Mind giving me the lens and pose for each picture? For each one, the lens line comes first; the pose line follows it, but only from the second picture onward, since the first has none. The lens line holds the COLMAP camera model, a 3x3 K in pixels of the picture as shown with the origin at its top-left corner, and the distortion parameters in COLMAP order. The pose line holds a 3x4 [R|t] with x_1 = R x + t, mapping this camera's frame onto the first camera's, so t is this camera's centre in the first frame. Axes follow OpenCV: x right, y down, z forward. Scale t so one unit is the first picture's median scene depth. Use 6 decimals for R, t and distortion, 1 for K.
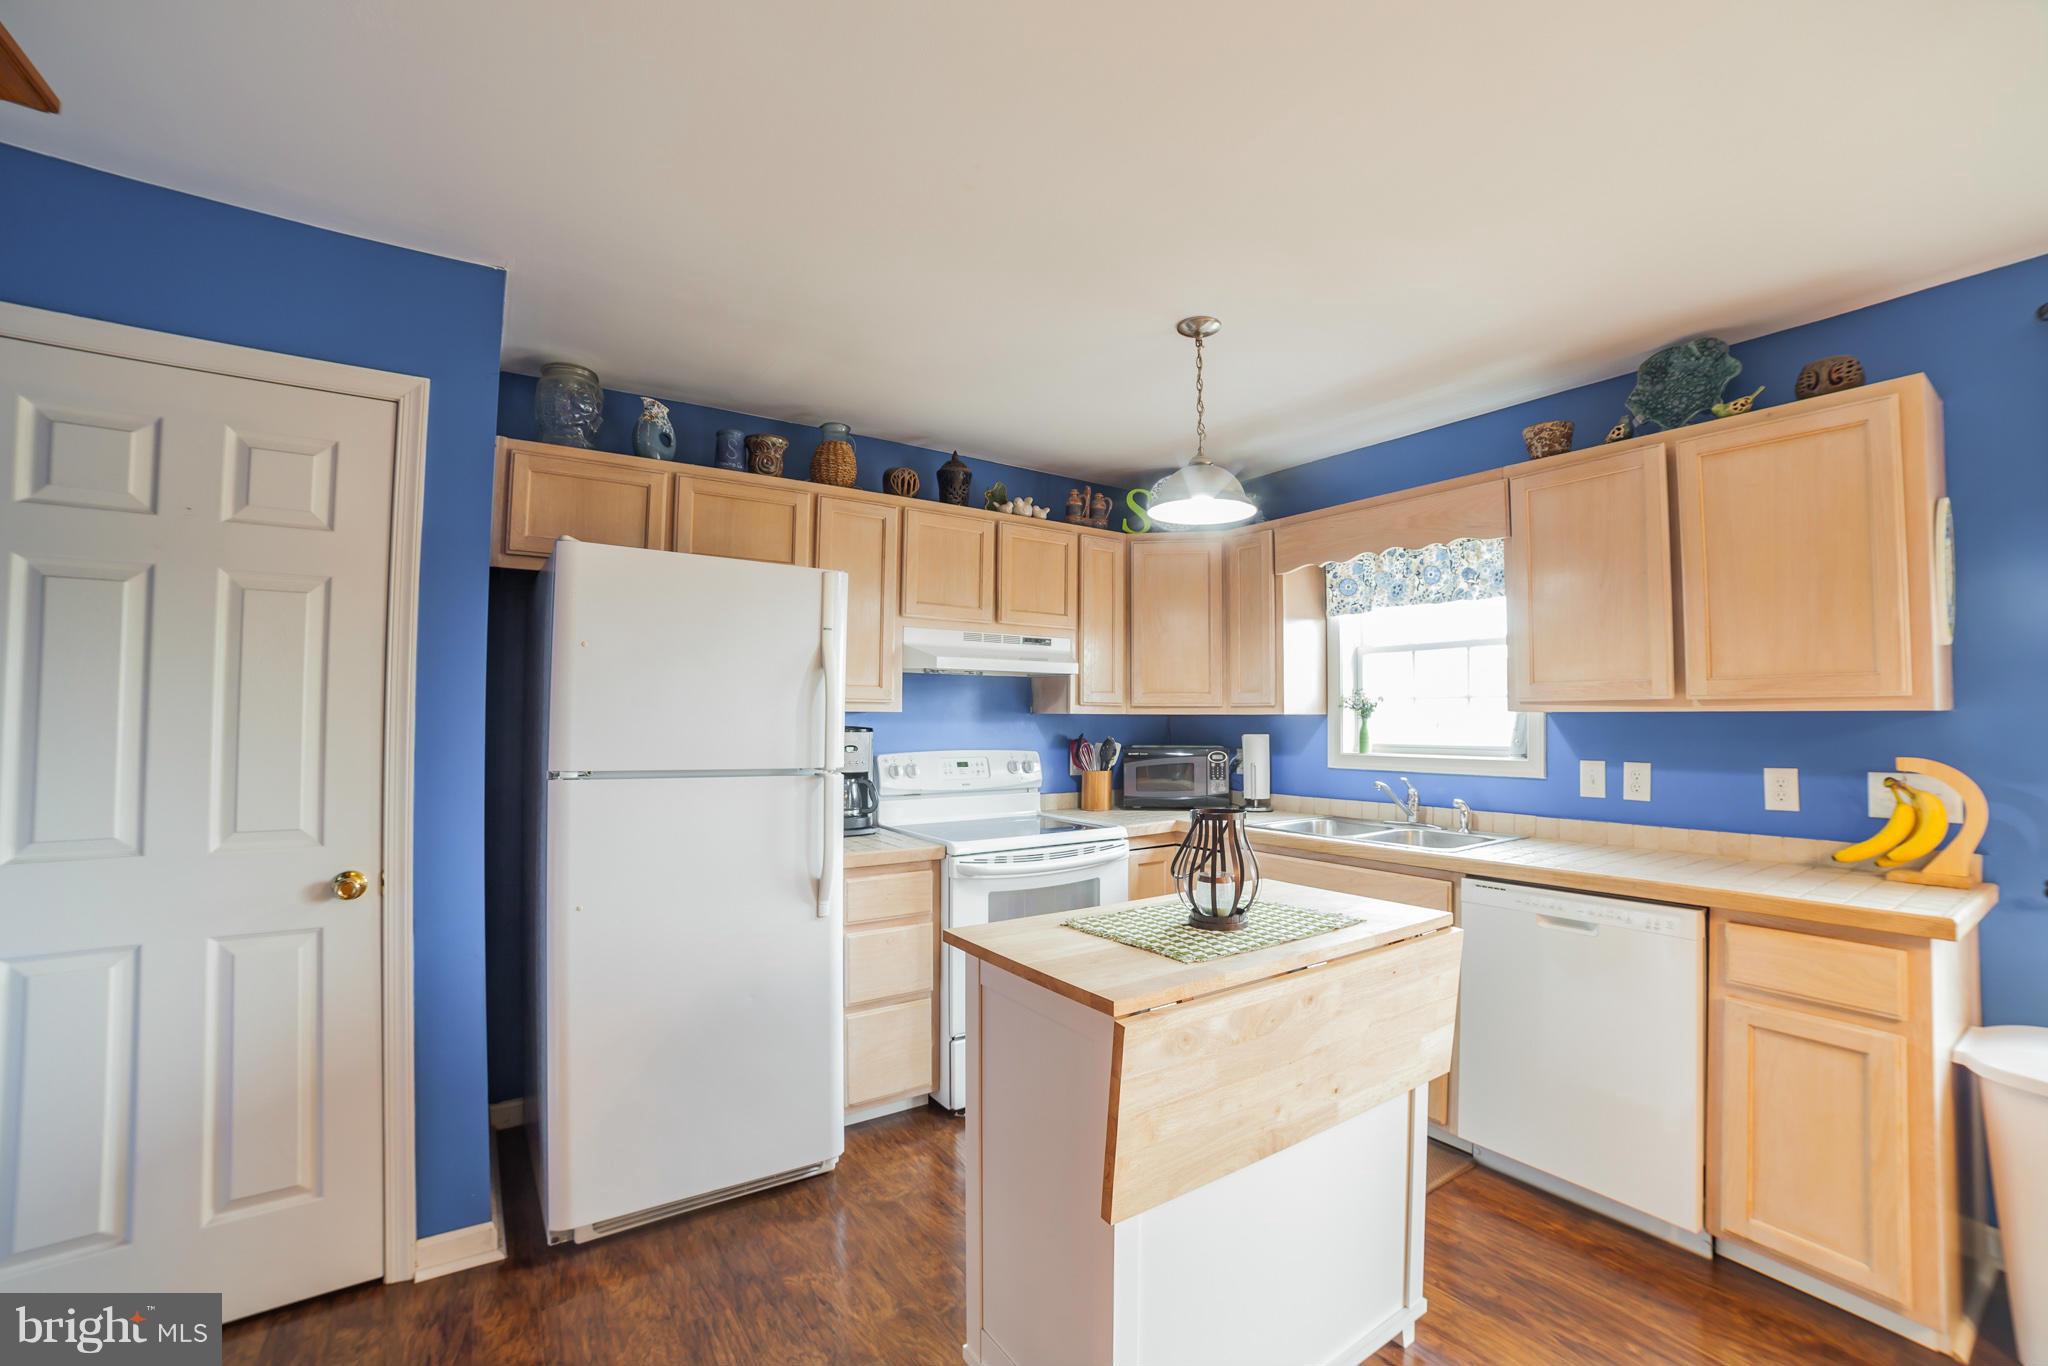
lens RADIAL K [[843.1, 0, 1063.8], [0, 843.1, 684.7], [0, 0, 1]] dist [-0.043108, -0.000006]
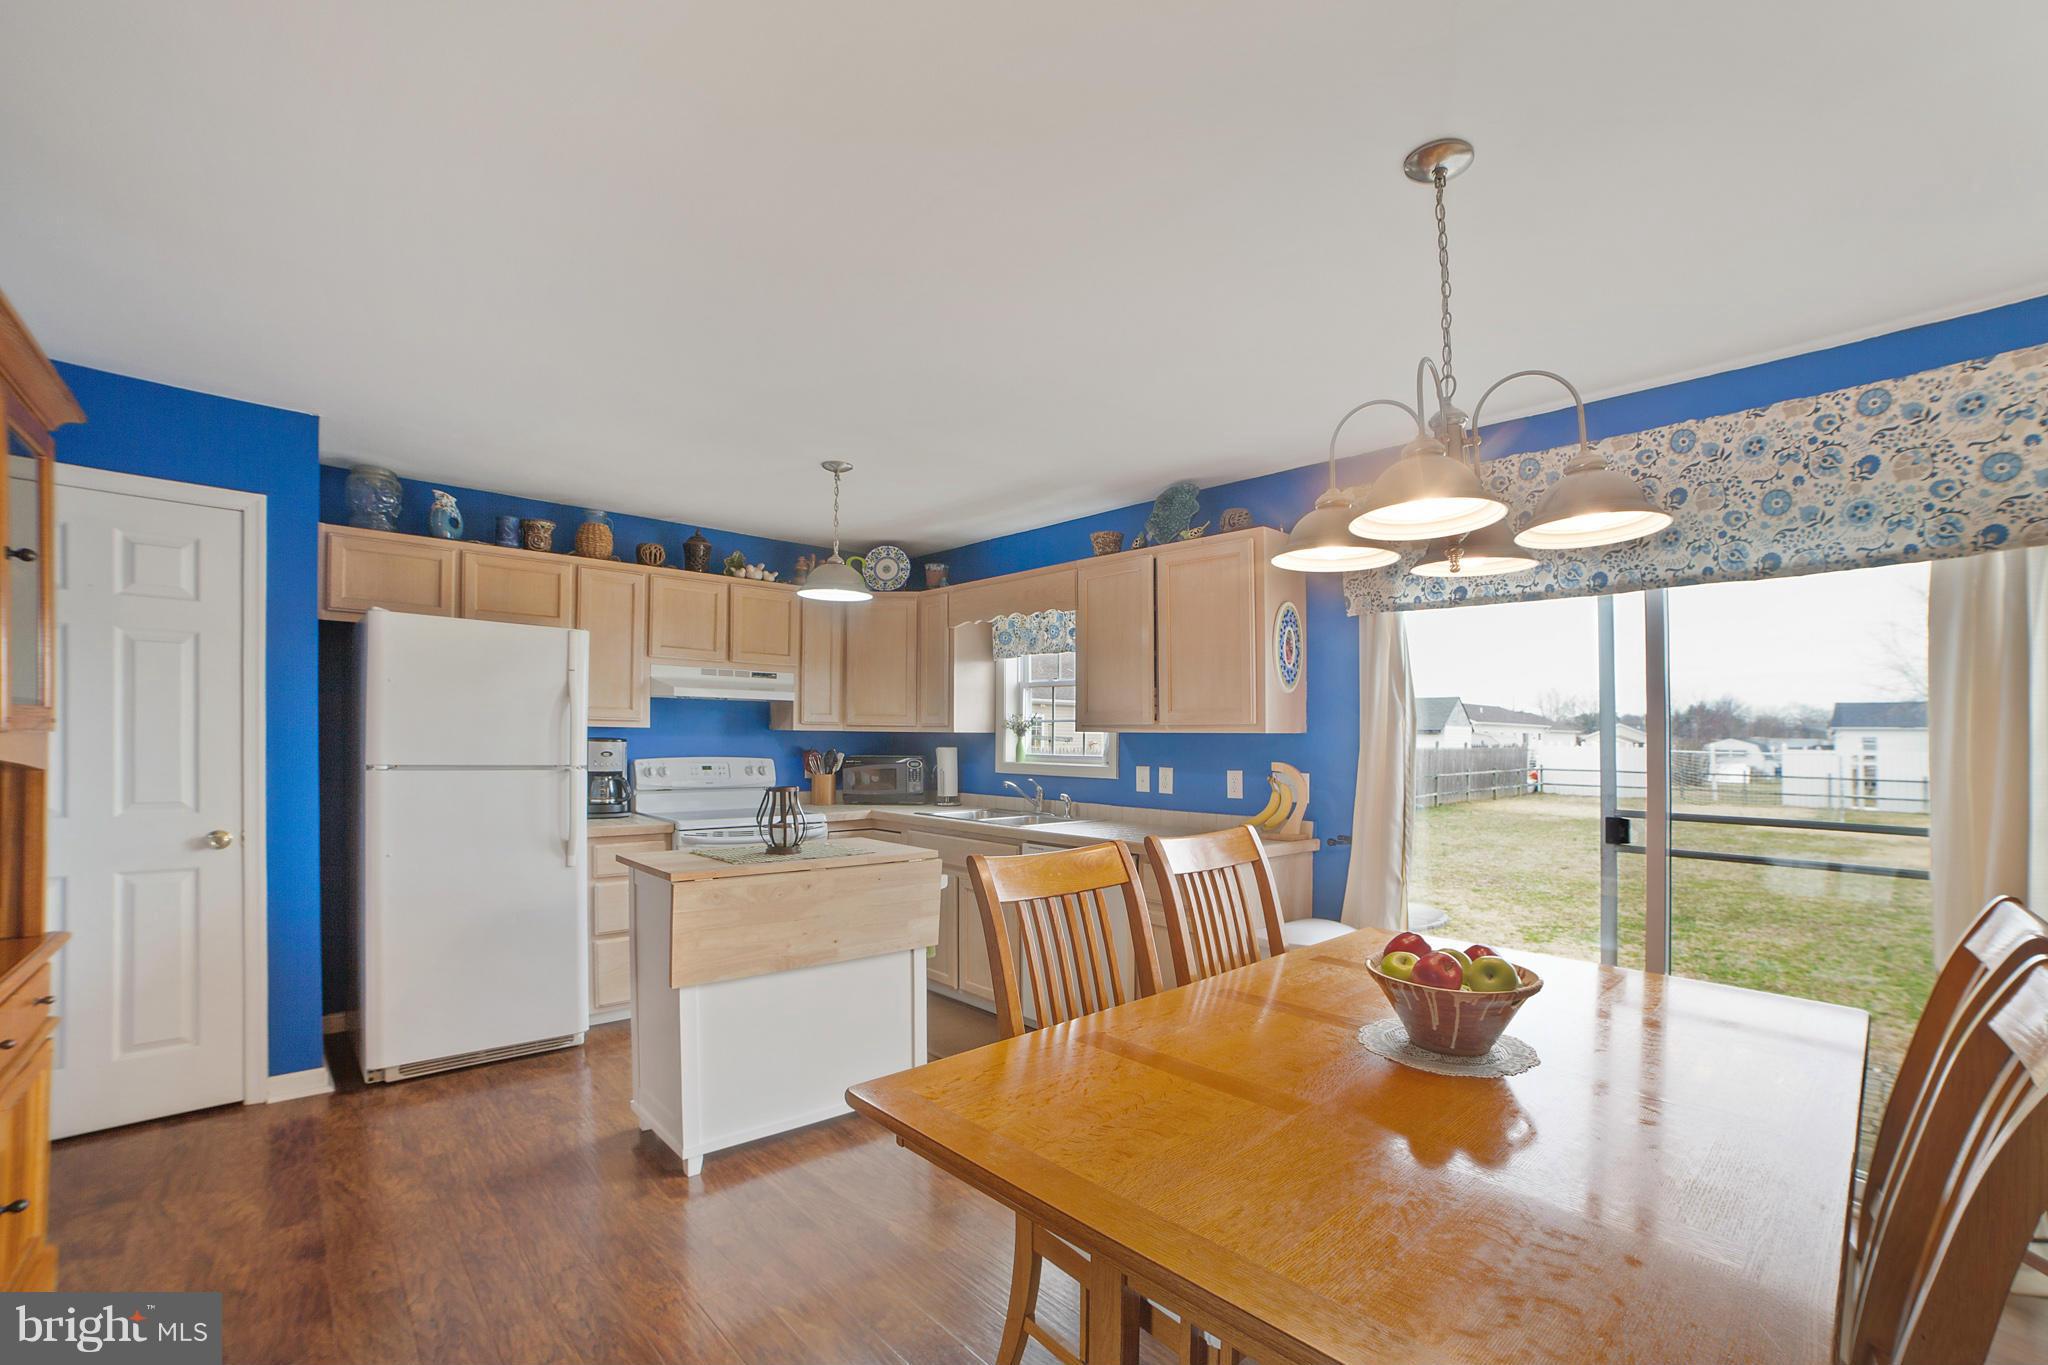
lens RADIAL K [[833.8, 0, 1021.3], [0, 833.8, 741.0], [0, 0, 1]] dist [-0.017216, 0.000287]
pose [[0.992449, 0.007367, 0.122439, 0.258418], [-0.012713, 0.998997, 0.042941, -0.012106], [-0.121999, -0.044173, 0.991547, -0.430727]]
